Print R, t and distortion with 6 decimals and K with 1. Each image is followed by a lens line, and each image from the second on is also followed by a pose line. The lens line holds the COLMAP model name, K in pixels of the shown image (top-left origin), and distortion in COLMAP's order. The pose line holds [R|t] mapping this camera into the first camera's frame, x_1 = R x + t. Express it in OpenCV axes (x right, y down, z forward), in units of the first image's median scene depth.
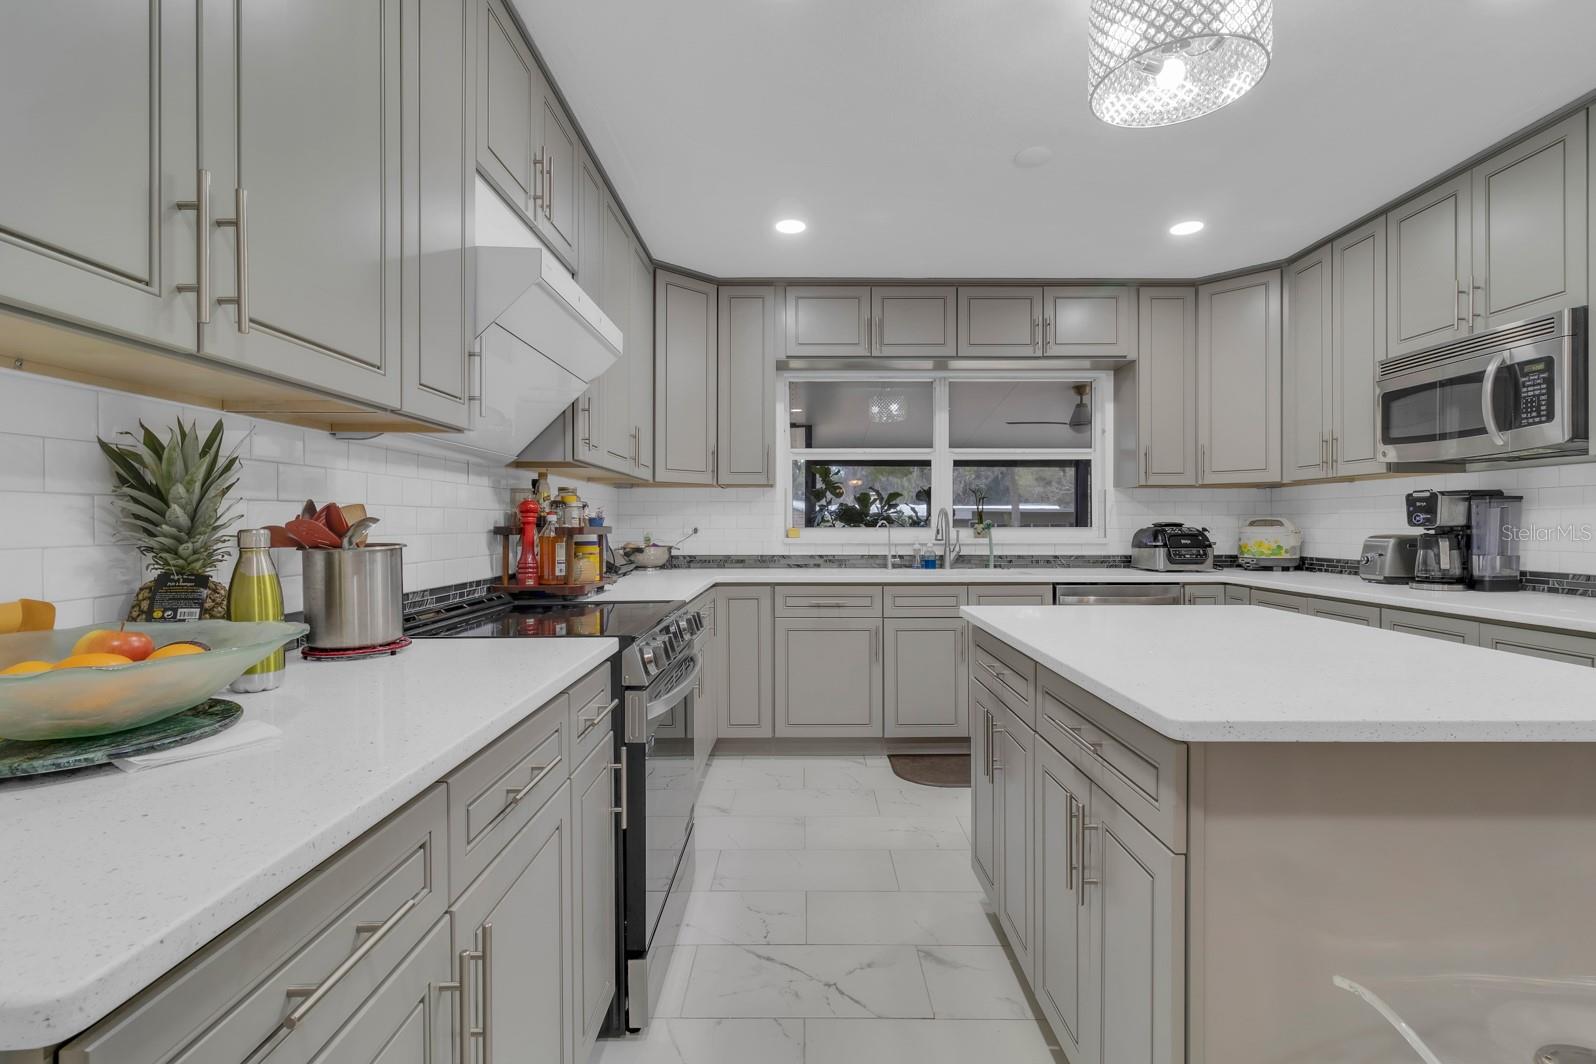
lens RADIAL K [[753.2, 0, 795.1], [0, 753.2, 526.1], [0, 0, 1]] dist [0.004799, 0.000145]
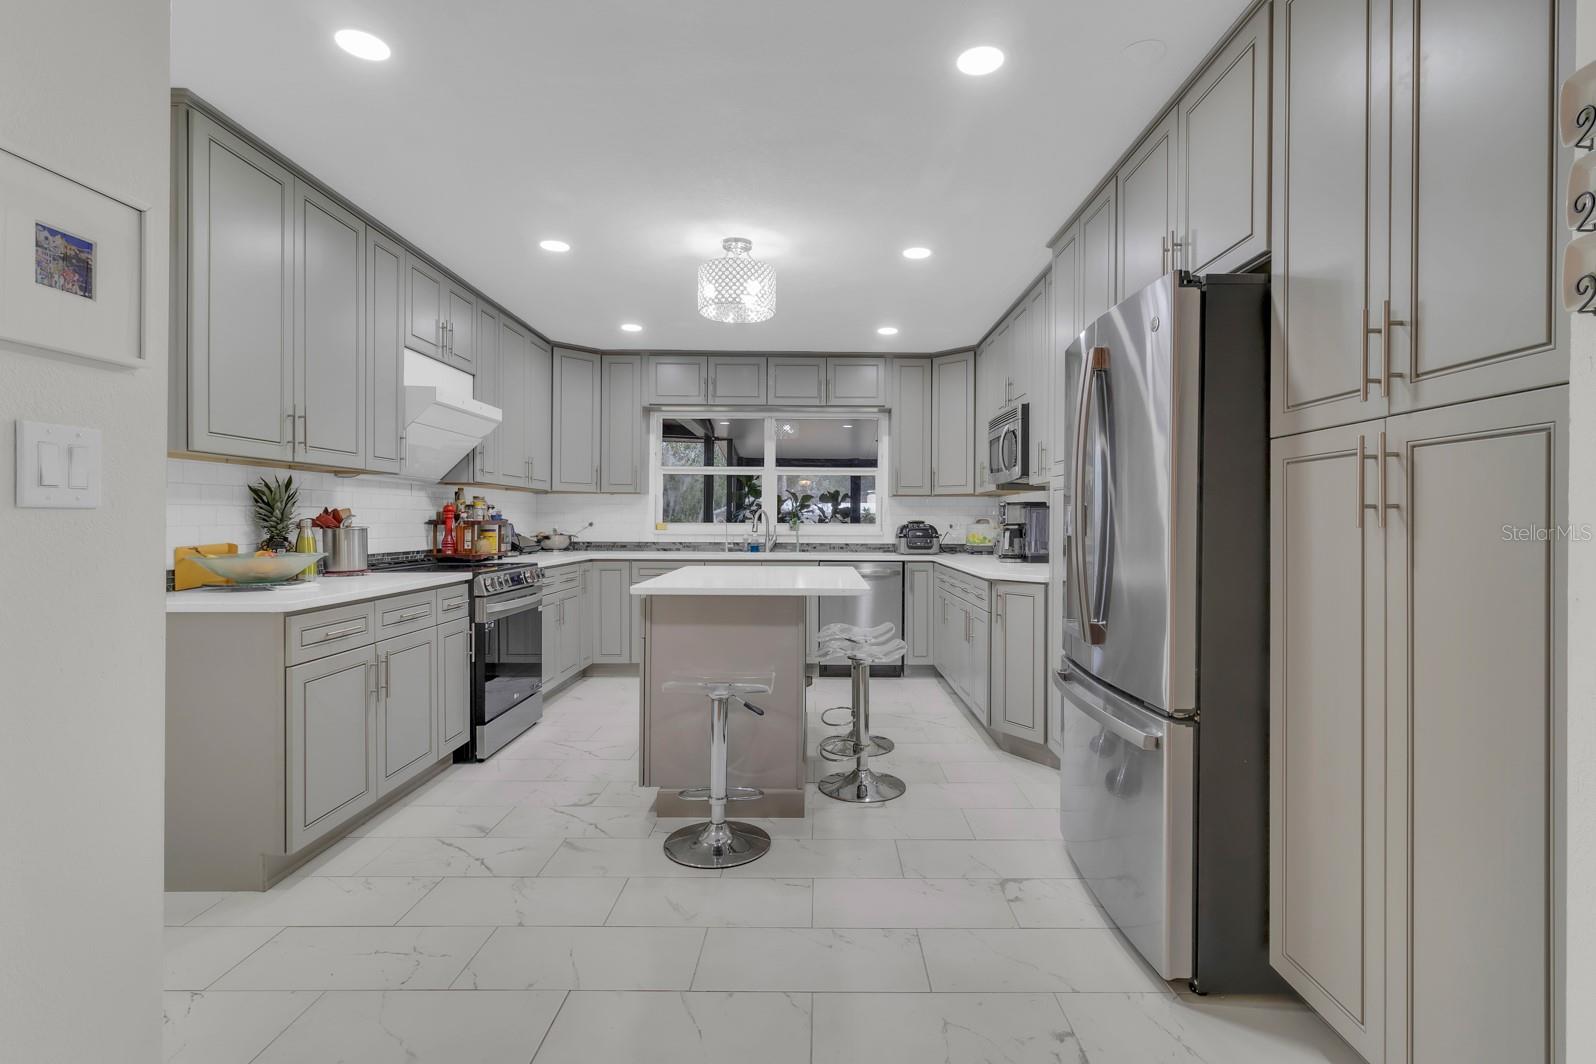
lens RADIAL K [[753.2, 0, 801.4], [0, 753.2, 531.5], [0, 0, 1]] dist [0.004799, 0.000145]
pose [[0.999930, 0.006715, 0.009785, 0.431163], [-0.006818, 0.999921, 0.010515, 0.003373], [-0.009714, -0.010581, 0.999897, -0.722470]]
